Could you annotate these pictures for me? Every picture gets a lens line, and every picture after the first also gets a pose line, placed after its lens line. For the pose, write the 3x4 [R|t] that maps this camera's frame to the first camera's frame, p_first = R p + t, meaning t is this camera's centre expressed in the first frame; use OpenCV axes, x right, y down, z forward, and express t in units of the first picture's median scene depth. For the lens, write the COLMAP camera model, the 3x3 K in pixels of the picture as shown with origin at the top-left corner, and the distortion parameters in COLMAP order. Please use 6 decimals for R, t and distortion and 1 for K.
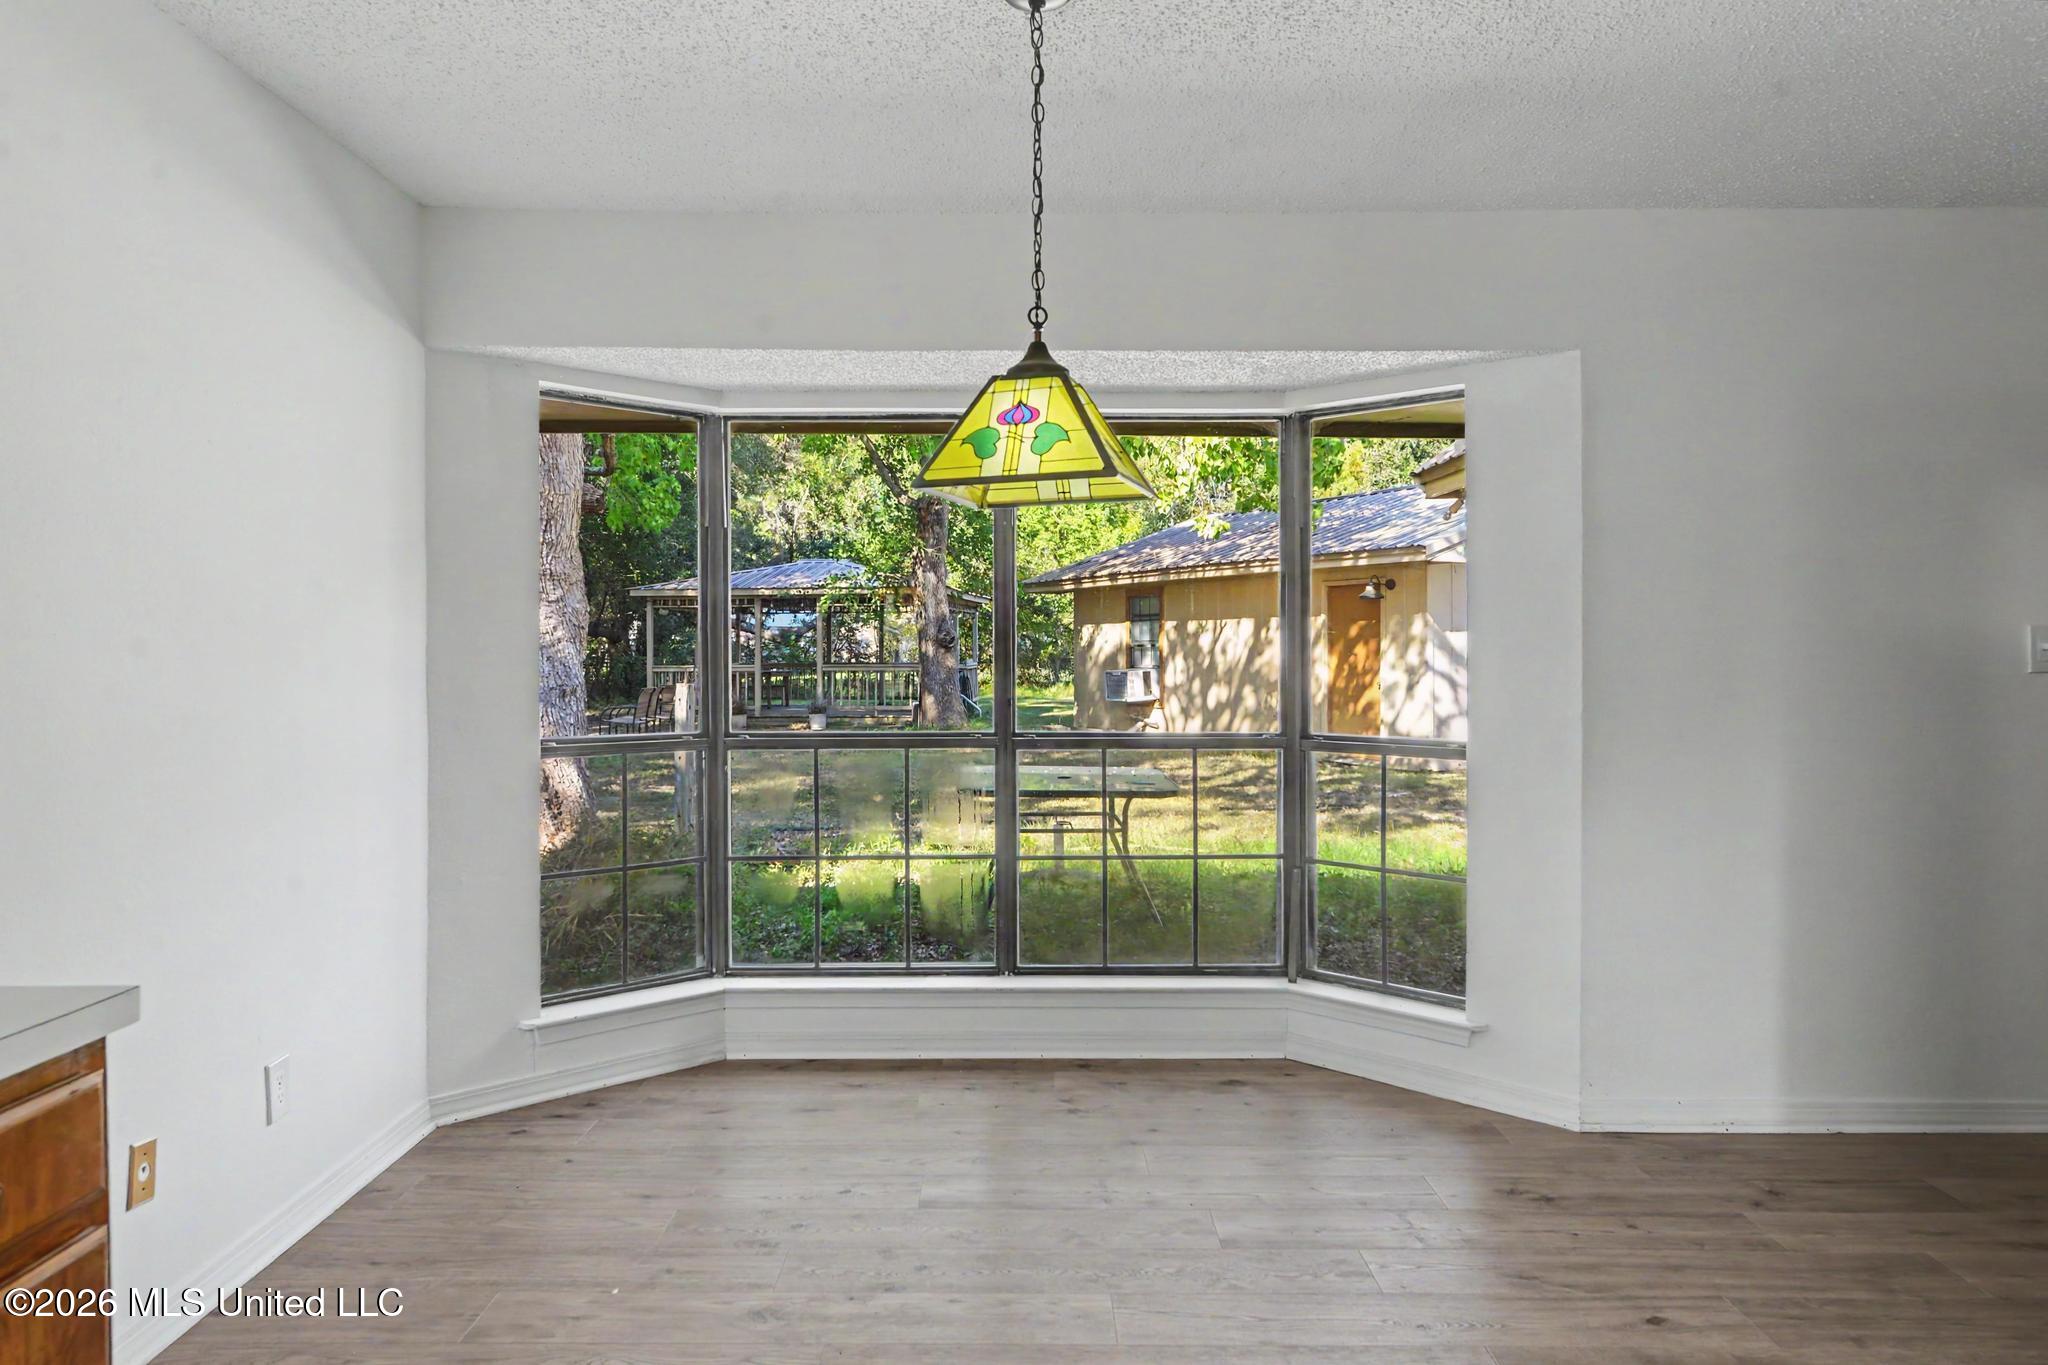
lens RADIAL K [[1273.0, 0, 1022.3], [0, 1273.0, 634.5], [0, 0, 1]] dist [0.002292, -0.000398]
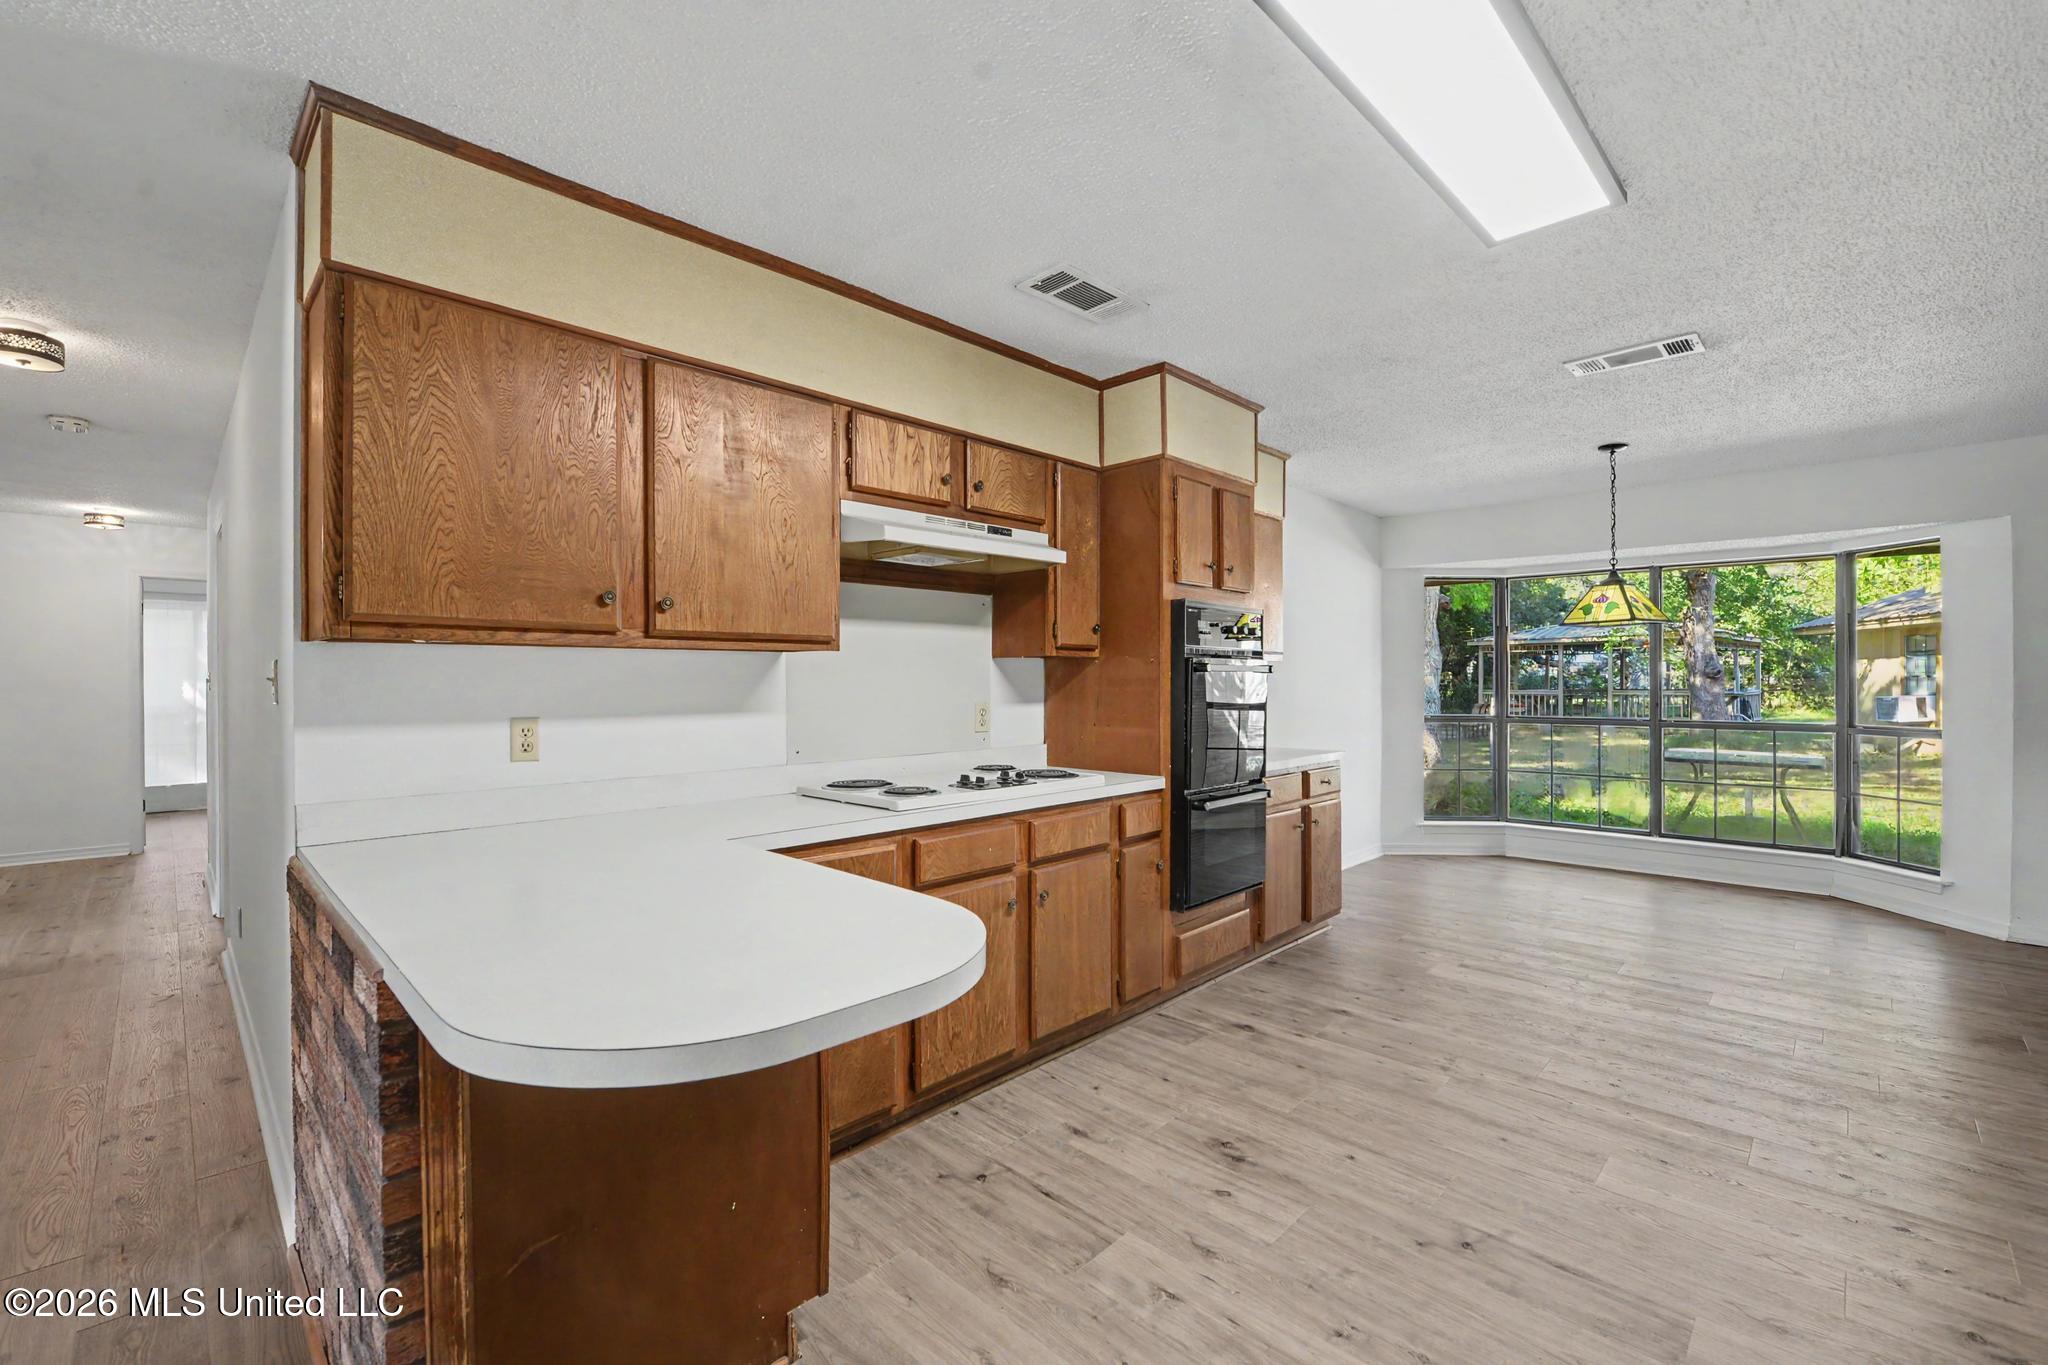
lens RADIAL K [[865.6, 0, 1010.6], [0, 865.6, 678.4], [0, 0, 1]] dist [-0.020216, -0.000427]
pose [[0.704646, 0.000029, -0.709559, 0.057238], [0.007350, 0.999946, 0.007340, -0.001977], [0.709521, -0.010387, 0.704608, -0.176878]]
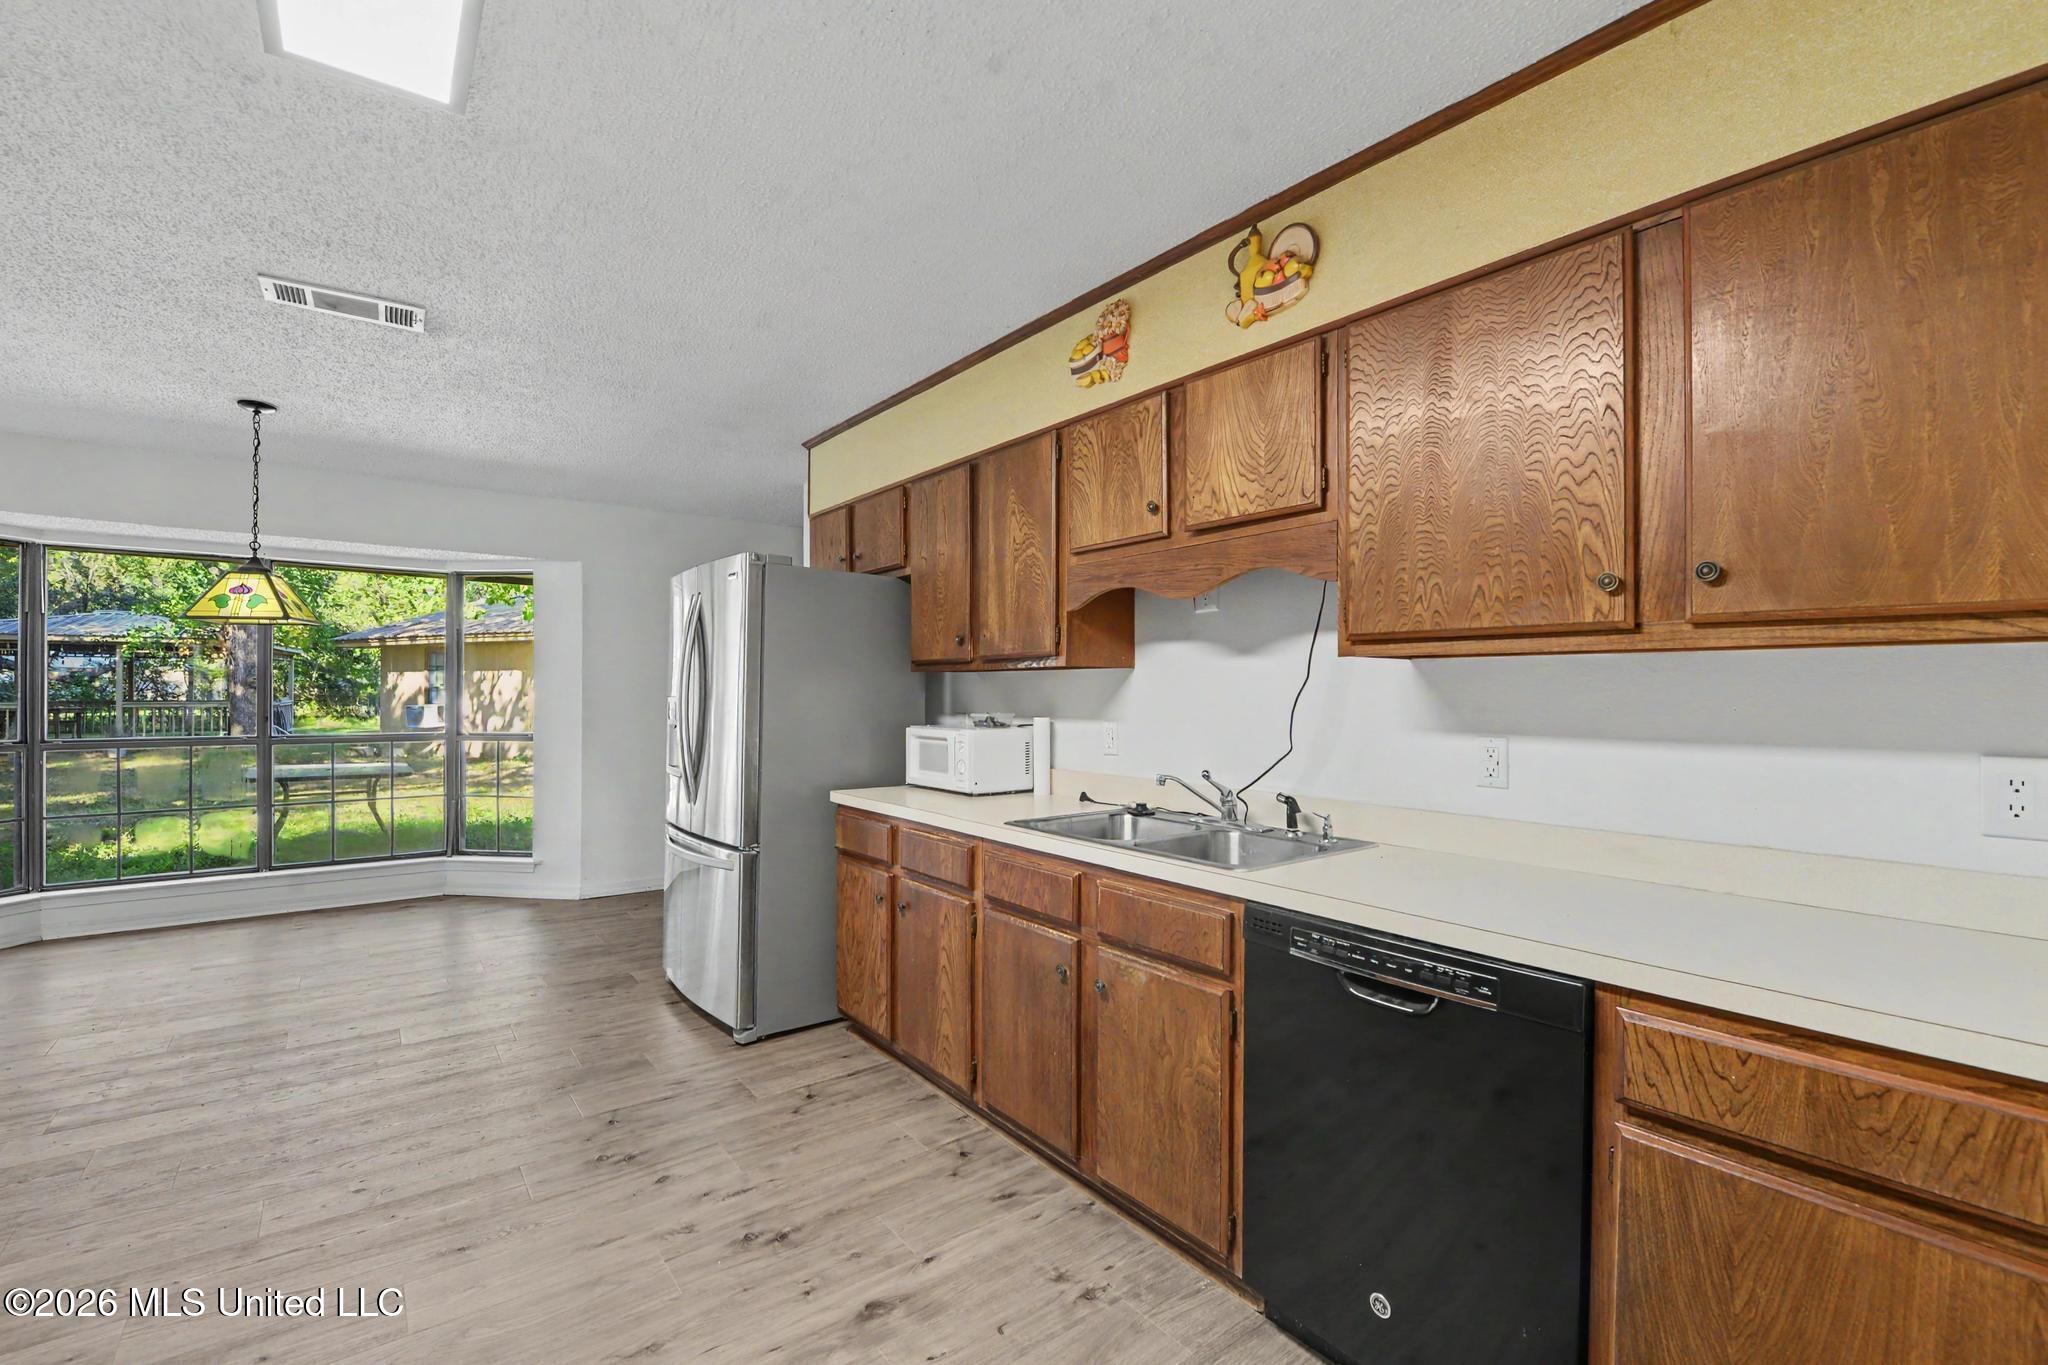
lens RADIAL K [[865.6, 0, 1022.6], [0, 865.6, 687.4], [0, 0, 1]] dist [-0.020216, -0.000427]
pose [[0.789168, 0.009179, 0.614109, 0.022644], [-0.012694, 0.999918, 0.001367, -0.001669], [-0.614046, -0.008874, 0.789220, -0.147207]]
